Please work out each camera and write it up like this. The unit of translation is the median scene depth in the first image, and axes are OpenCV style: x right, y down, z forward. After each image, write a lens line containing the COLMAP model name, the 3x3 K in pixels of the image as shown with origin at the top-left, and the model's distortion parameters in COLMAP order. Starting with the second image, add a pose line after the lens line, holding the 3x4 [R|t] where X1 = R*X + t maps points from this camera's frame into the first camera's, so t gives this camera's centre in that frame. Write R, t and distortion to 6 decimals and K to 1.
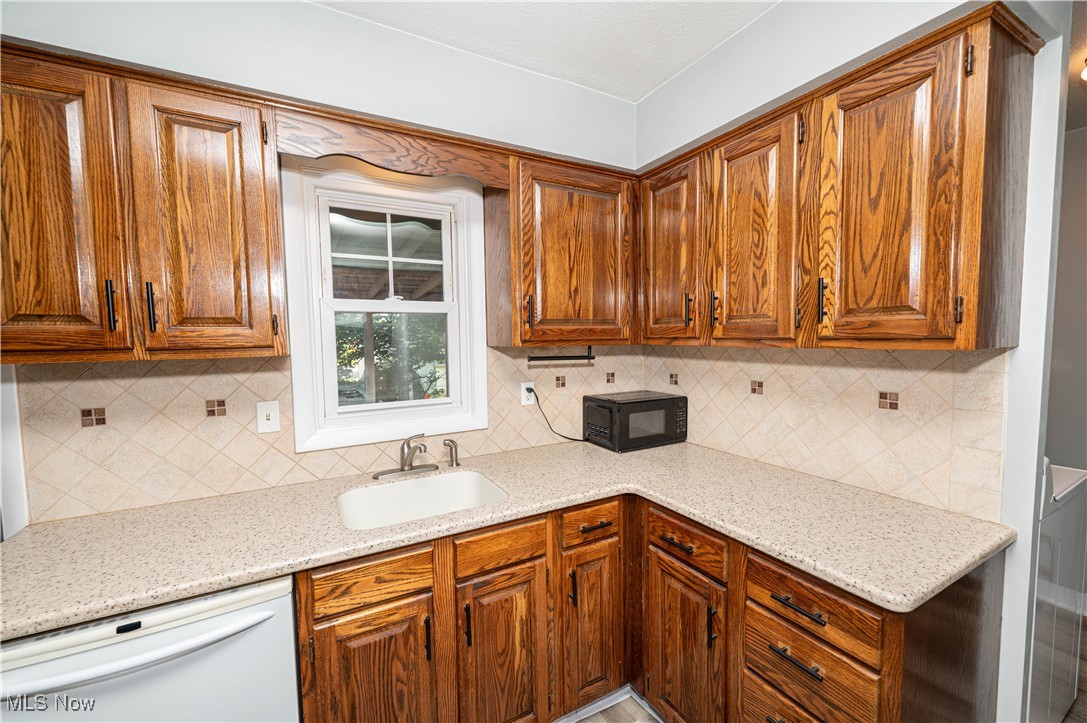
lens RADIAL K [[428.4, 0, 540.8], [0, 428.4, 363.0], [0, 0, 1]] dist [-0.000751, 0.000123]
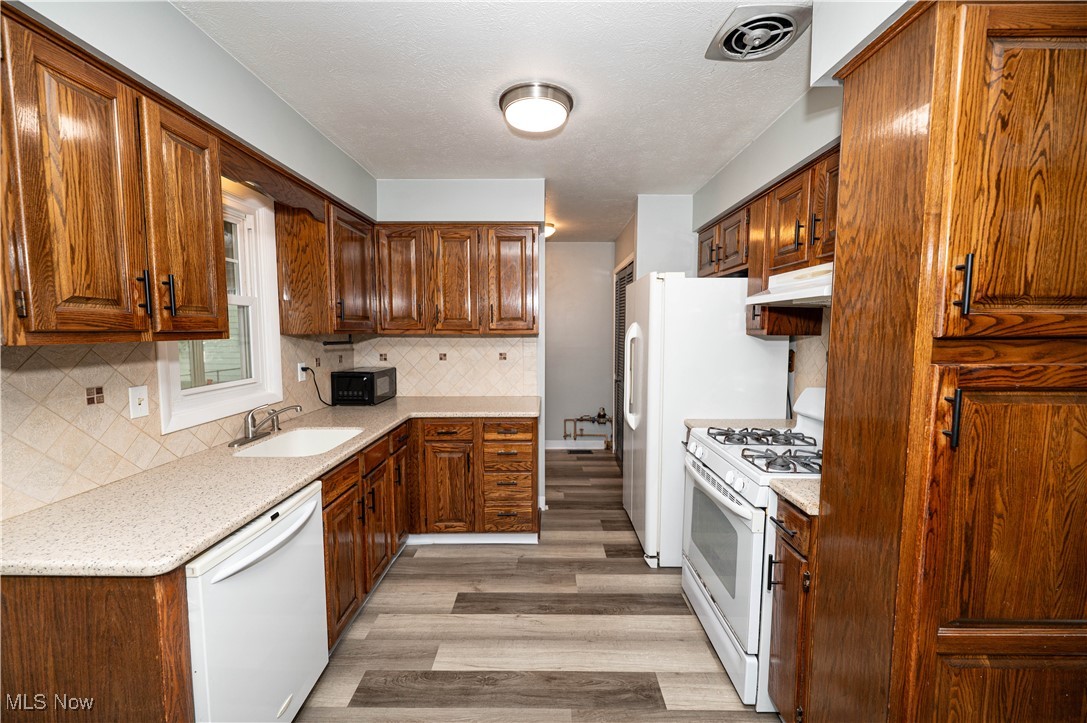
lens RADIAL K [[432.9, 0, 541.6], [0, 432.9, 361.9], [0, 0, 1]] dist [-0.000035, -0.000054]
pose [[0.491258, -0.052944, 0.869403, -1.157288], [0.049633, 0.998231, 0.032744, 0.049586], [-0.869599, 0.027065, 0.493017, -0.369001]]
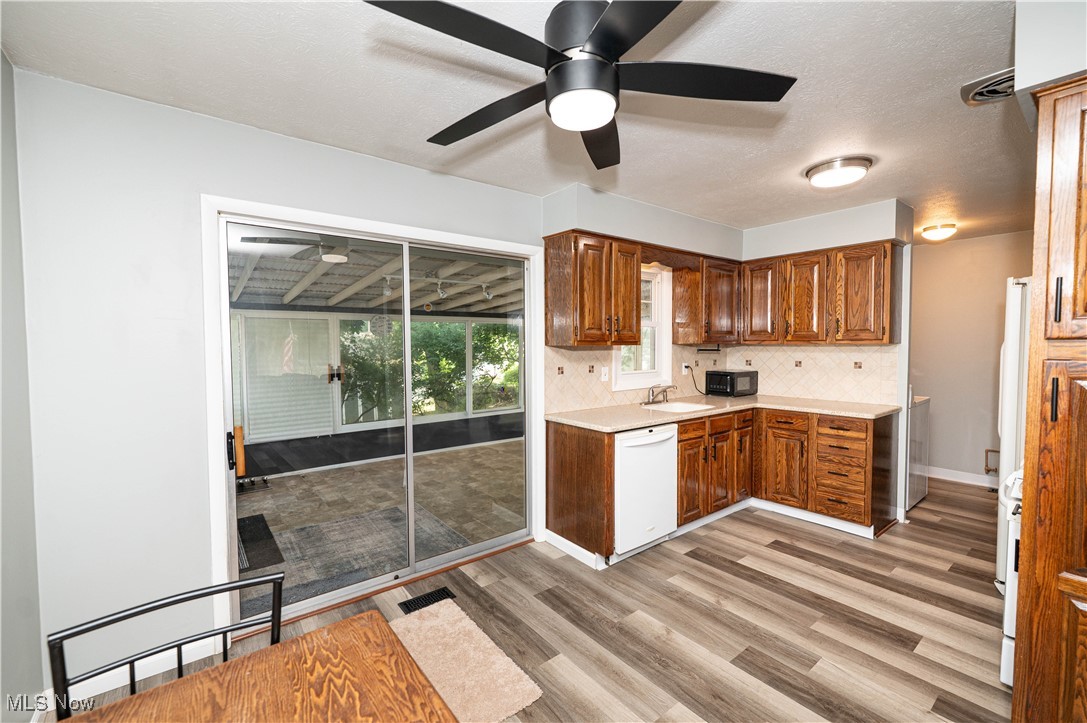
lens RADIAL K [[449.9, 0, 538.5], [0, 449.9, 360.0], [0, 0, 1]] dist [-0.000355, -0.000082]
pose [[0.988566, 0.004202, 0.150730, -1.448302], [0.000481, 0.999519, -0.031020, 0.136390], [-0.150788, 0.030738, 0.988088, -1.338003]]
